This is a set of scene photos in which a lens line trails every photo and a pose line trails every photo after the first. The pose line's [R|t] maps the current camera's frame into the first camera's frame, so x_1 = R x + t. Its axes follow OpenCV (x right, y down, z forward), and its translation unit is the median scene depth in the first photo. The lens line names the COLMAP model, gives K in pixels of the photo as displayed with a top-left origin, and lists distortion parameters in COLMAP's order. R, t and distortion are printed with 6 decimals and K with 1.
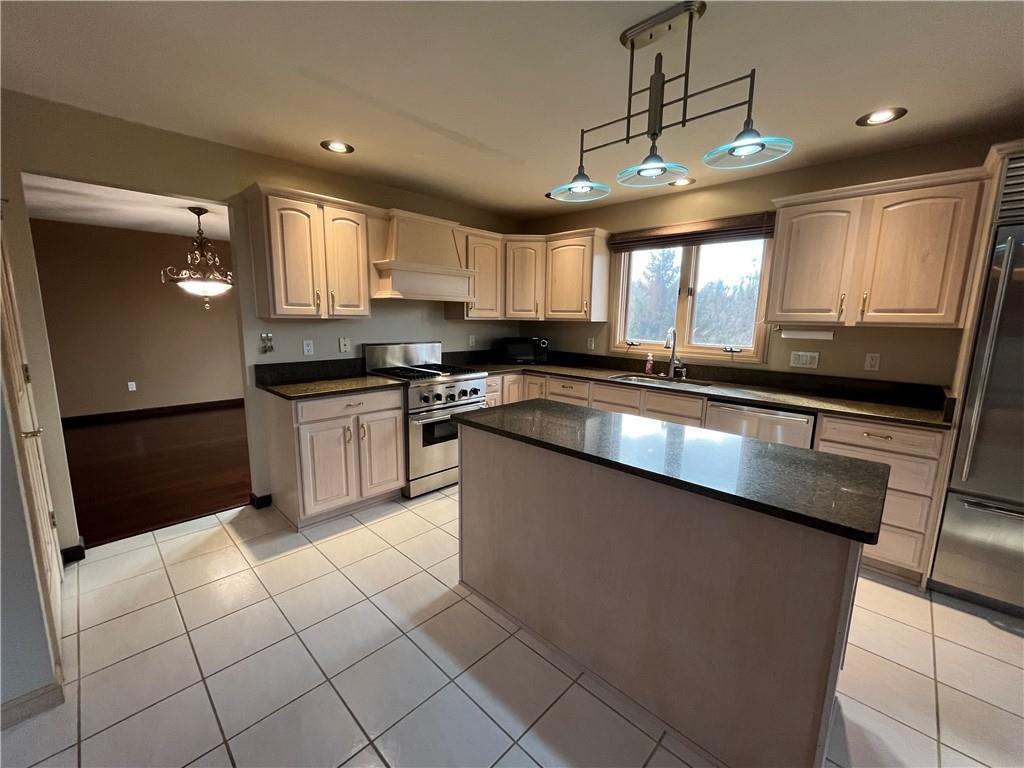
lens RADIAL K [[415.6, 0, 507.6], [0, 415.6, 384.8], [0, 0, 1]] dist [-0.002415, -0.000145]
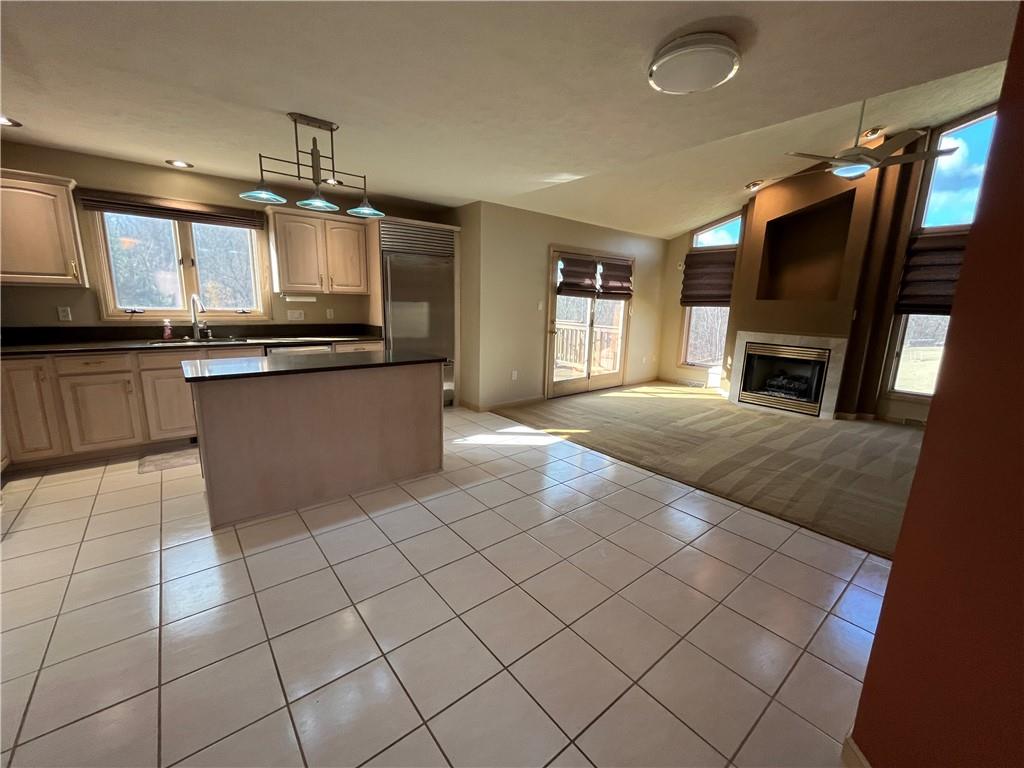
lens RADIAL K [[415.6, 0, 508.6], [0, 415.6, 382.9], [0, 0, 1]] dist [-0.002415, -0.000145]
pose [[0.118751, -0.206781, 0.971154, -0.760909], [0.134545, 0.972405, 0.190595, -0.004010], [-0.983766, 0.108031, 0.143296, 0.024093]]
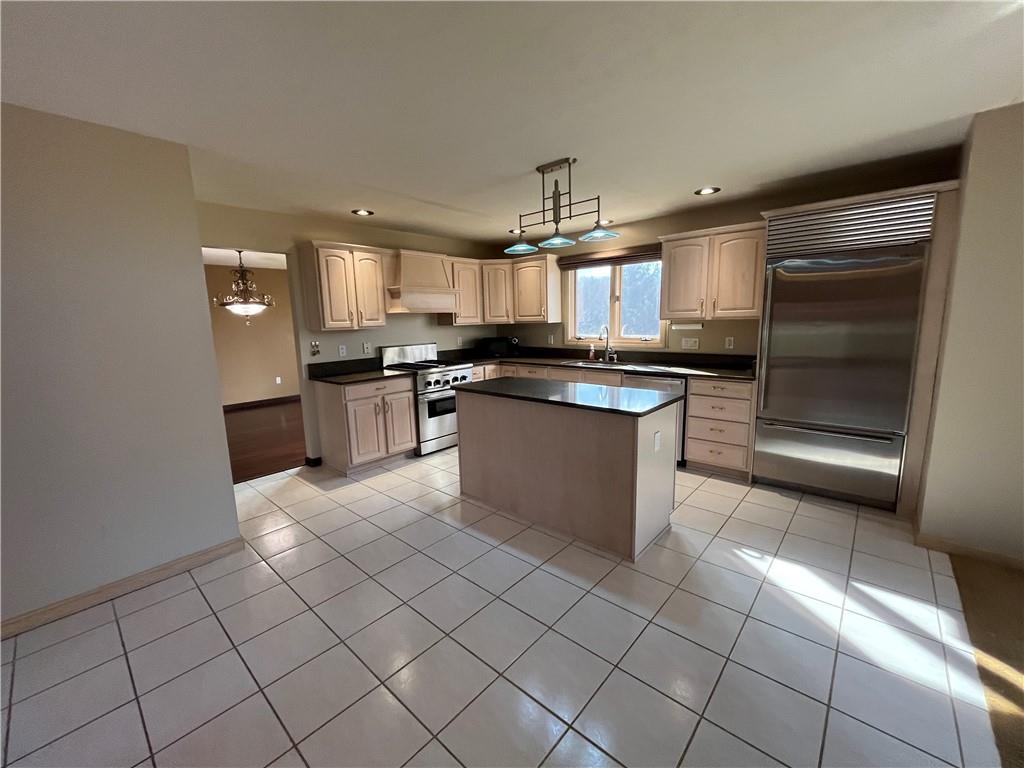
lens RADIAL K [[415.6, 0, 507.5], [0, 415.6, 383.7], [0, 0, 1]] dist [-0.002415, -0.000145]
pose [[0.998401, -0.046721, 0.031811, 0.023680], [0.046921, 0.998883, -0.005580, 0.058726], [-0.031515, 0.007064, 0.999478, -0.437056]]
